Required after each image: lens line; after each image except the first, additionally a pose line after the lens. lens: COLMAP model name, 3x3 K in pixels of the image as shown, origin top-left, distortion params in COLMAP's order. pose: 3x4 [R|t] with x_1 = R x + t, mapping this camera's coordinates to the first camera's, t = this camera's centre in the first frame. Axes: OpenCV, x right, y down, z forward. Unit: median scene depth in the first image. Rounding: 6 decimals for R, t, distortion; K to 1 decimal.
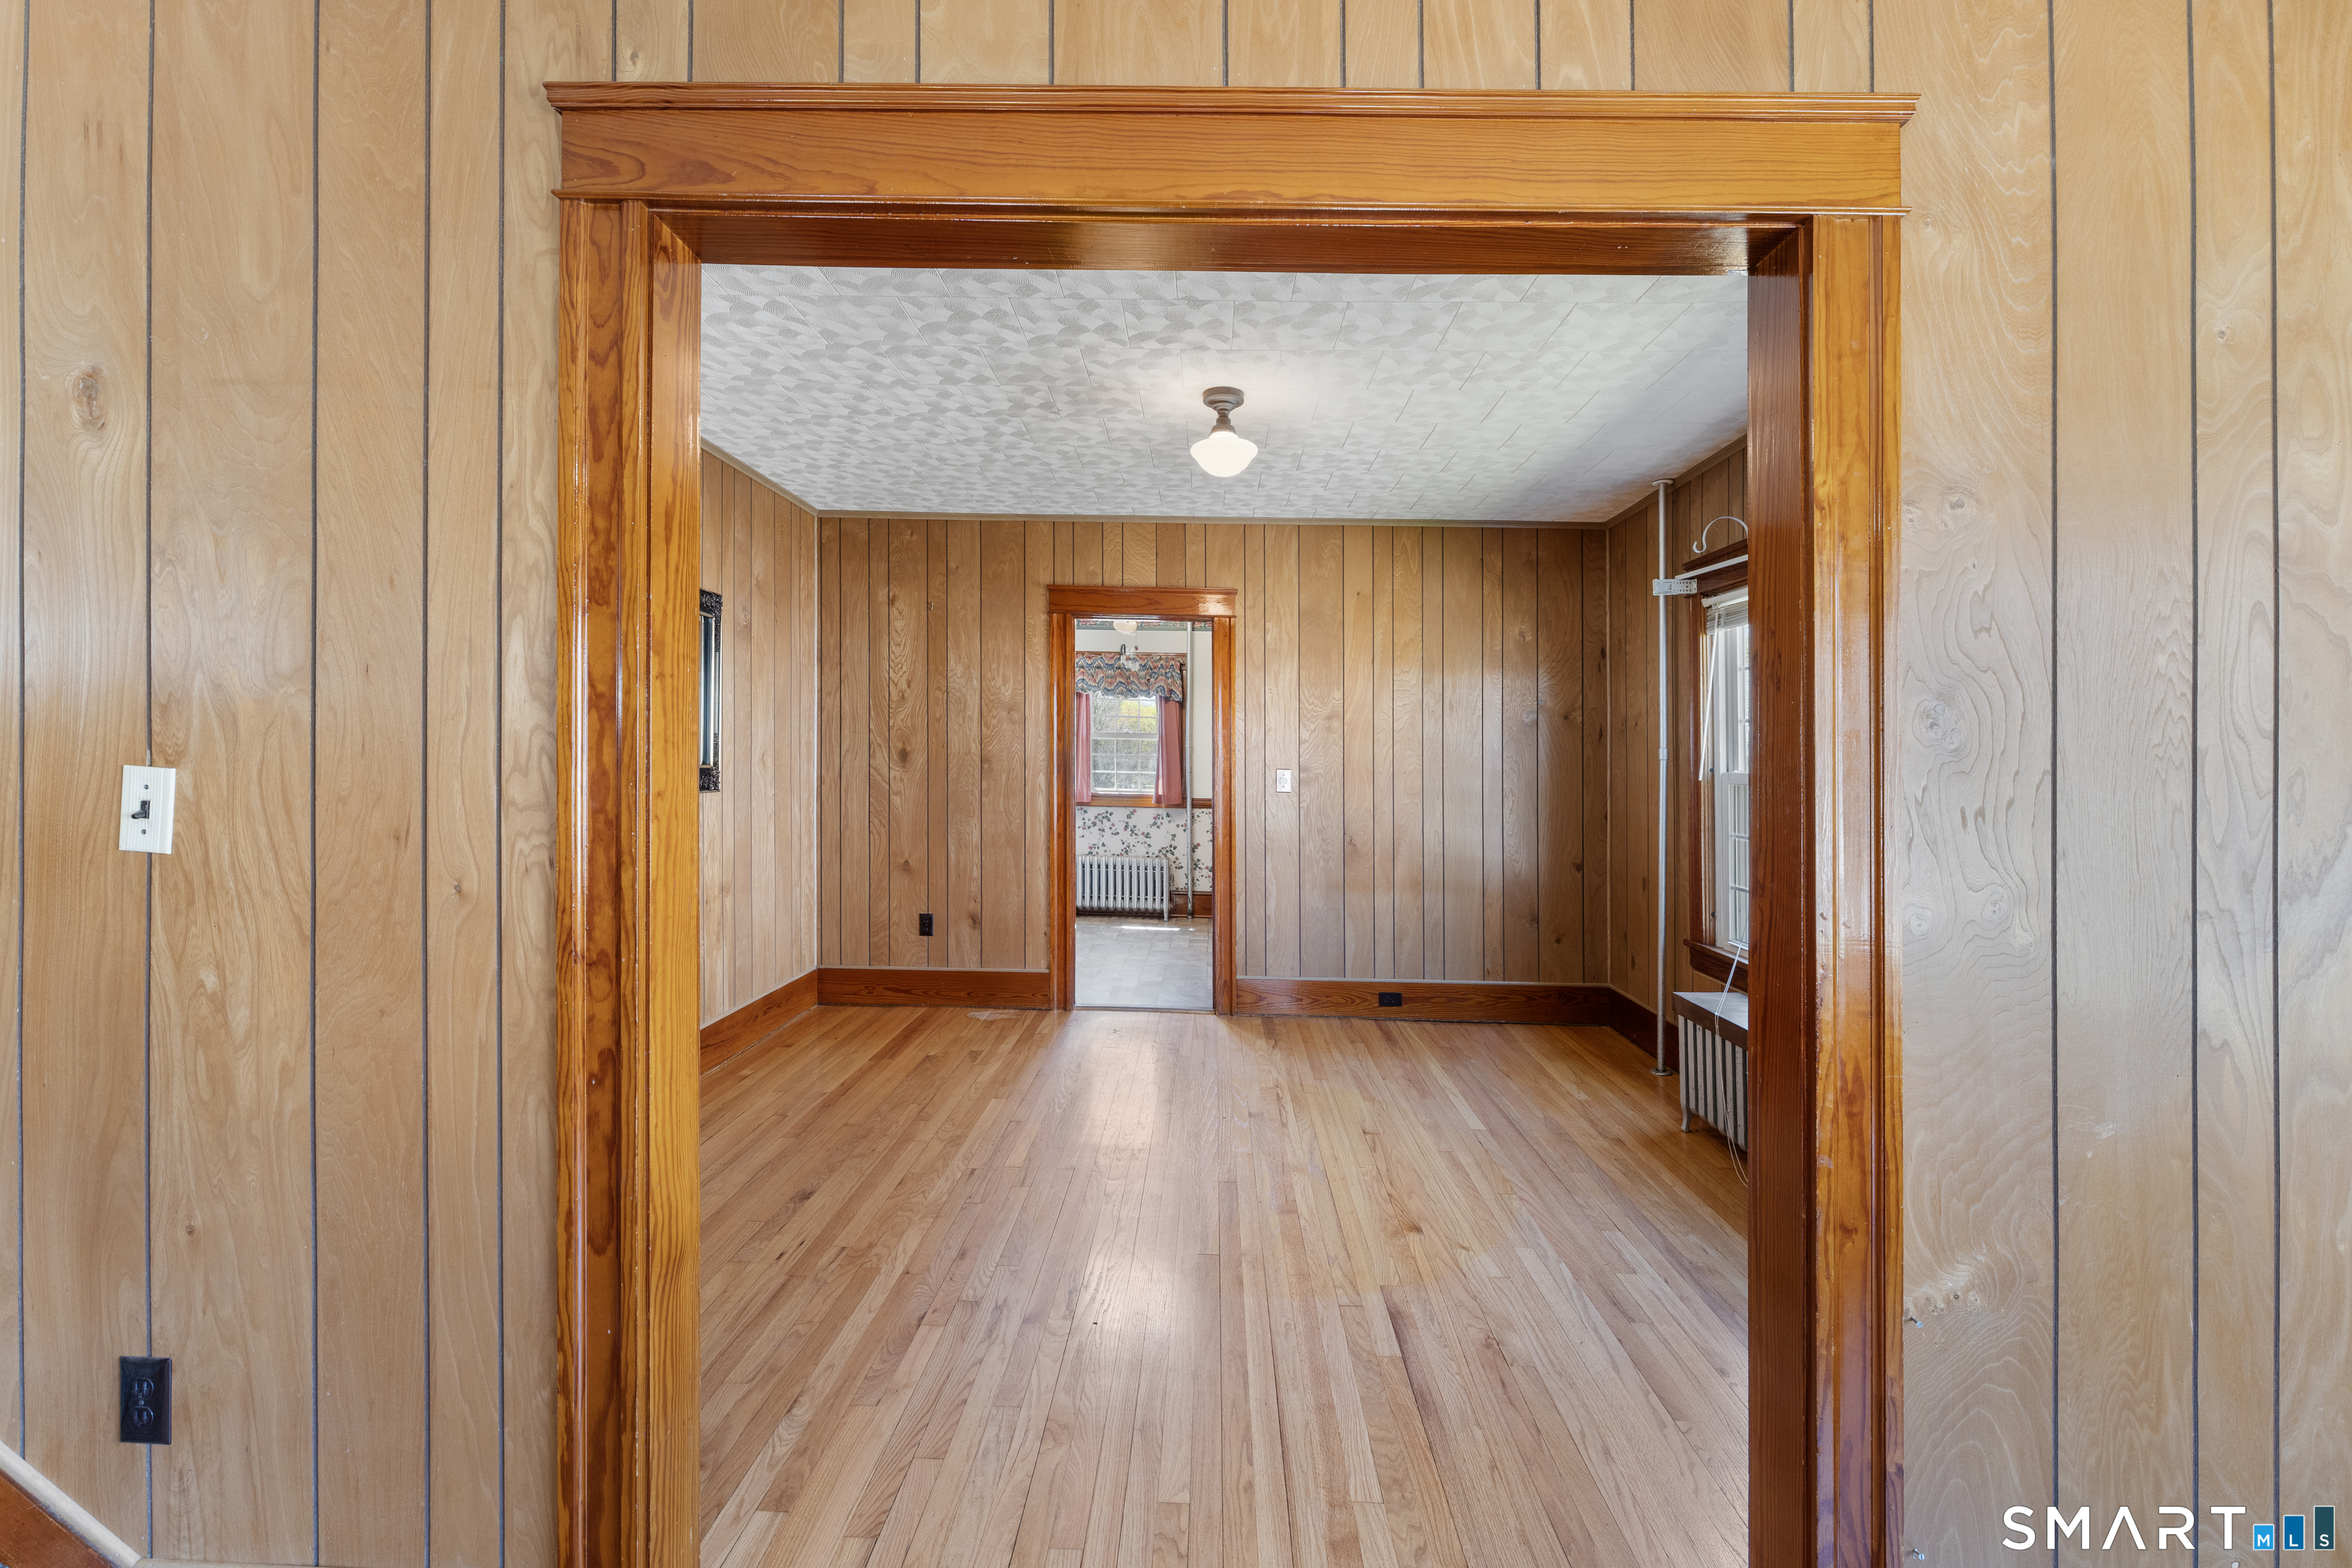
lens RADIAL K [[949.4, 0, 1180.9], [0, 949.4, 756.4], [0, 0, 1]] dist [-0.000329, -0.000281]
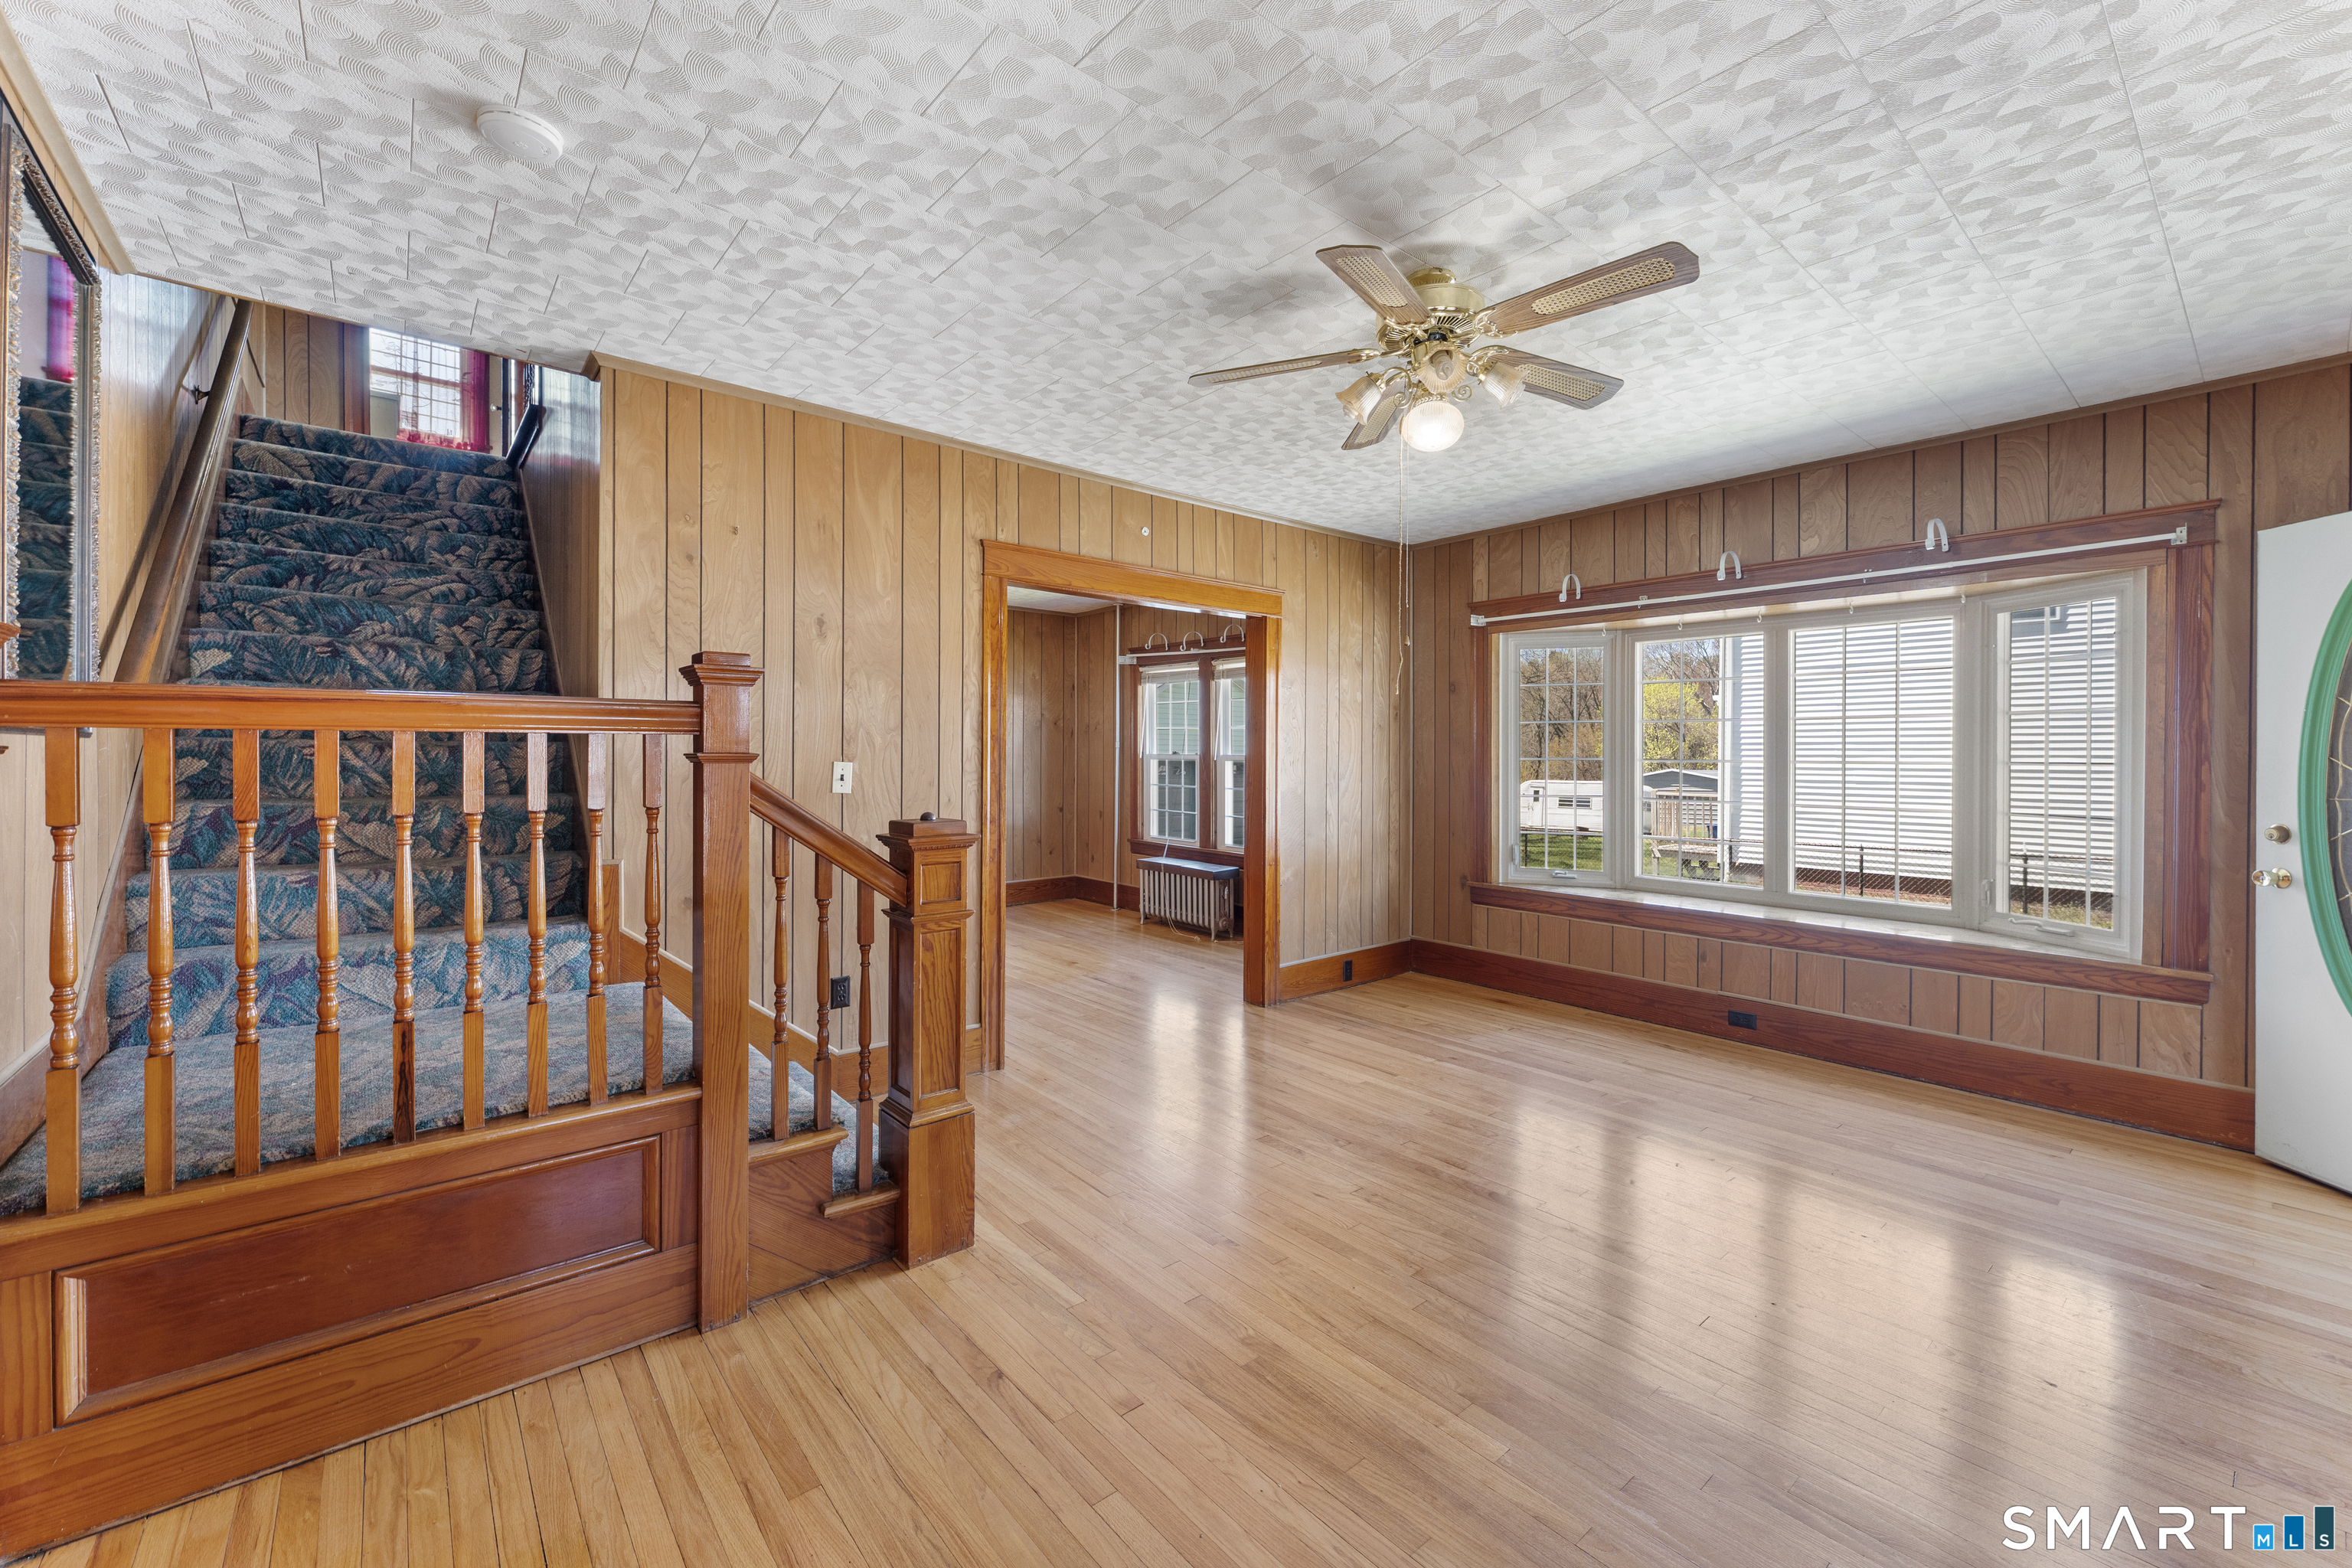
lens RADIAL K [[949.4, 0, 1180.9], [0, 949.4, 756.4], [0, 0, 1]] dist [-0.000329, -0.000281]
pose [[0.744091, -0.021971, 0.667716, -2.187304], [0.011740, 0.999735, 0.019814, -0.047604], [-0.667975, -0.006905, 0.744152, -1.676674]]
